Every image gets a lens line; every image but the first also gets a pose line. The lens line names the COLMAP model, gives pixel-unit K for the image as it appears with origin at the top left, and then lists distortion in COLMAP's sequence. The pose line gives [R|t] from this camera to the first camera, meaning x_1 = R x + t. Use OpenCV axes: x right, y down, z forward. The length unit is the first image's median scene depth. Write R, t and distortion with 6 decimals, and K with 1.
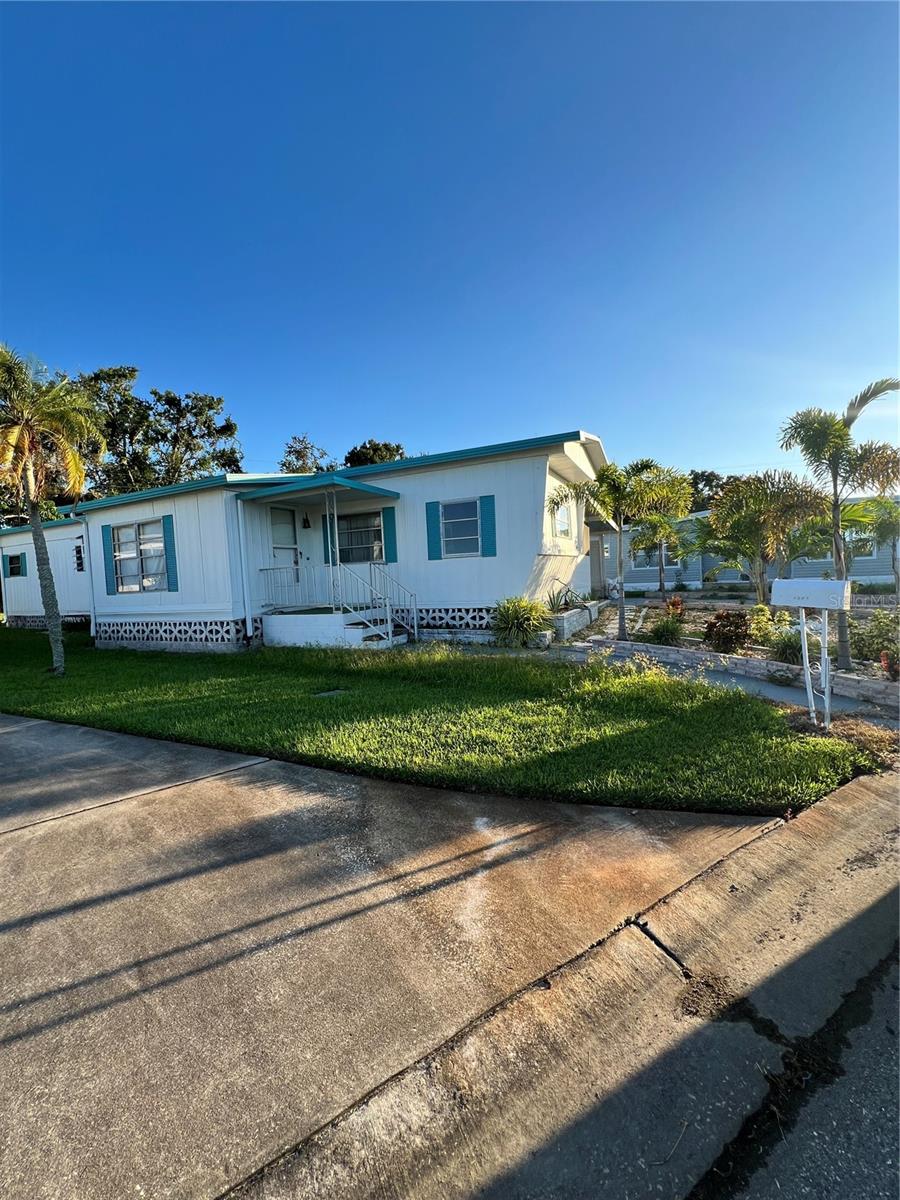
lens RADIAL K [[479.8, 0, 441.5], [0, 479.8, 597.5], [0, 0, 1]] dist [-0.006146, 0.000724]
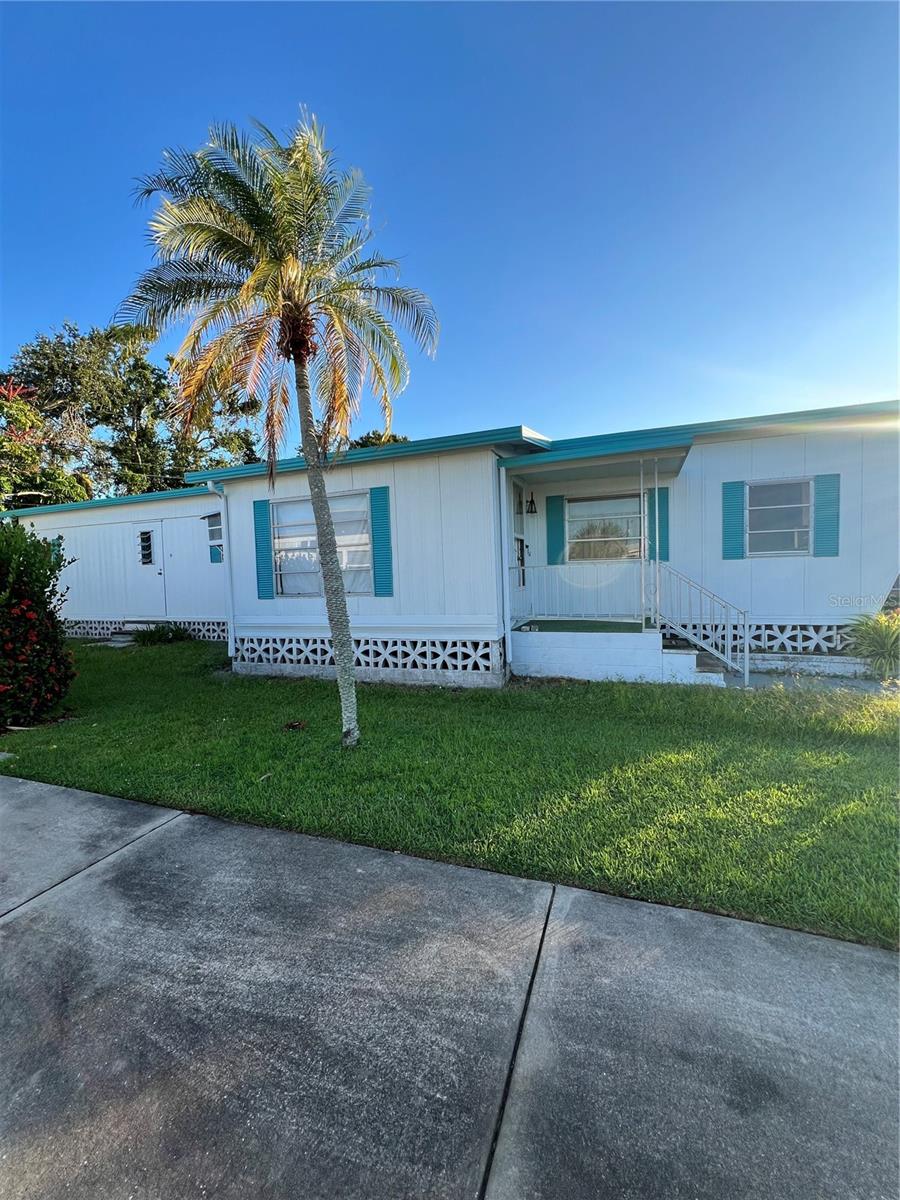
lens RADIAL K [[479.8, 0, 451.2], [0, 479.8, 604.8], [0, 0, 1]] dist [-0.006146, 0.000724]
pose [[0.996143, 0.013849, 0.086648, -0.525577], [-0.015044, 0.999800, 0.013144, -0.011147], [-0.086449, -0.014397, 0.996152, 0.295567]]
